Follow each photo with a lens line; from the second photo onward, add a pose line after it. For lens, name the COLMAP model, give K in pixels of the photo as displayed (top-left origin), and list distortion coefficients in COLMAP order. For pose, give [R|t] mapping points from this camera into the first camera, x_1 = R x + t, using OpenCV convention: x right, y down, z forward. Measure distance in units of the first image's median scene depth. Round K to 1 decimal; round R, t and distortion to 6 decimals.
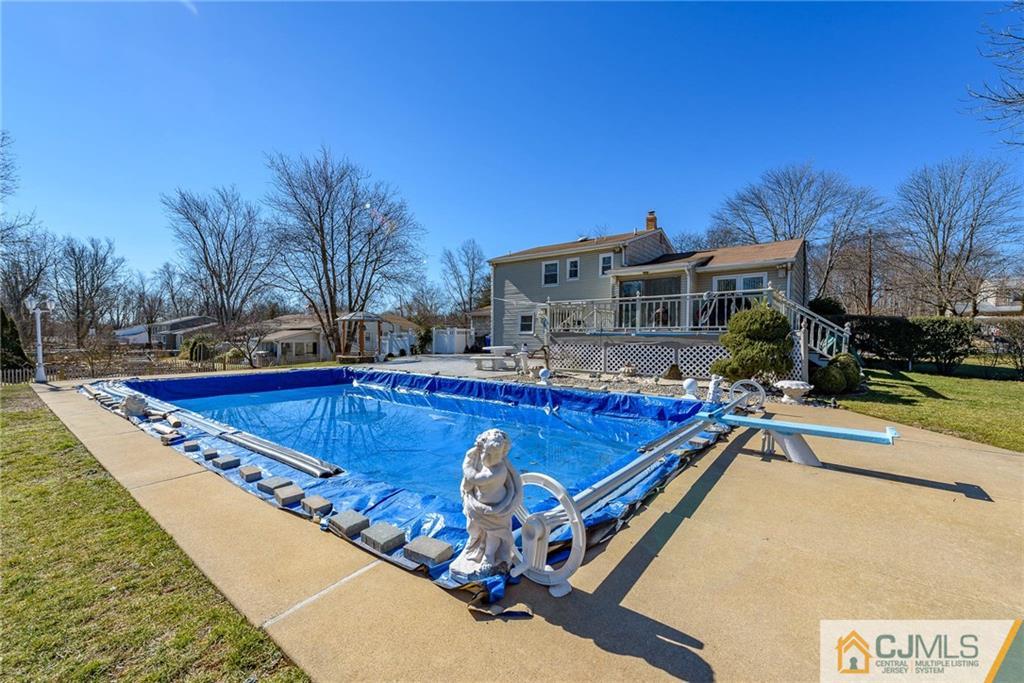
lens RADIAL K [[409.7, 0, 512.0], [0, 409.7, 341.5], [0, 0, 1]] dist [0.000135, 0.000004]
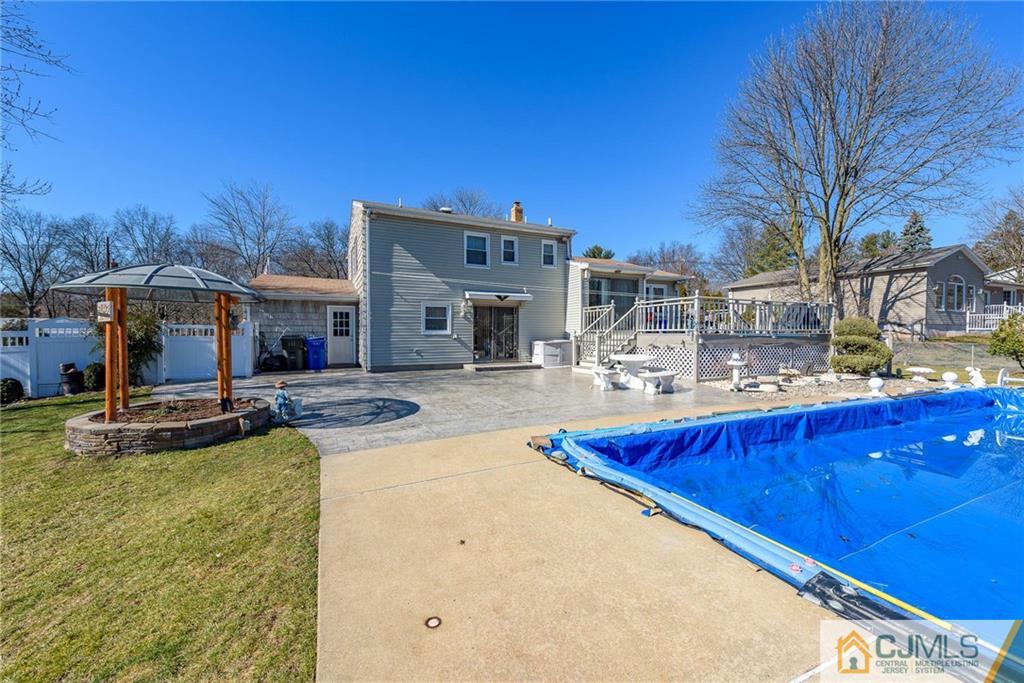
lens RADIAL K [[409.7, 0, 512.0], [0, 409.7, 341.5], [0, 0, 1]] dist [0.000135, 0.000004]
pose [[0.481581, -0.008851, 0.876357, -0.500411], [0.006914, 0.999956, 0.006300, -0.011226], [-0.876374, 0.003026, 0.481622, 0.603759]]
